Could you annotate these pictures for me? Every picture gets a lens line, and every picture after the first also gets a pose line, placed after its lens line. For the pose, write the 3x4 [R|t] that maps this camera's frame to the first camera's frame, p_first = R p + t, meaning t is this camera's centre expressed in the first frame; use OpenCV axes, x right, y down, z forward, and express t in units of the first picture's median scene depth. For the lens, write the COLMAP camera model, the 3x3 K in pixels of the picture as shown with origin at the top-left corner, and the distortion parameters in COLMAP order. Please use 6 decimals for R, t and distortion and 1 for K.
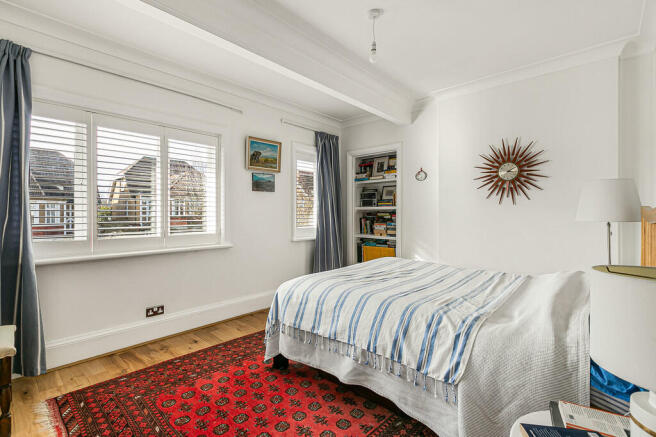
lens RADIAL K [[304.2, 0, 324.0], [0, 304.2, 220.2], [0, 0, 1]] dist [0.004788, -0.000237]
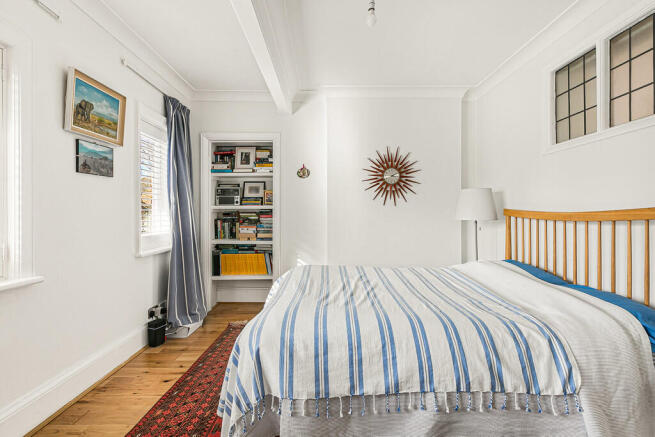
lens RADIAL K [[303.8, 0, 327.2], [0, 303.8, 217.9], [0, 0, 1]] dist [0.004788, -0.000237]
pose [[0.728039, -0.009284, 0.685472, -0.271004], [0.014783, 0.999888, -0.002158, -0.006664], [-0.685376, 0.011704, 0.728095, 0.287601]]
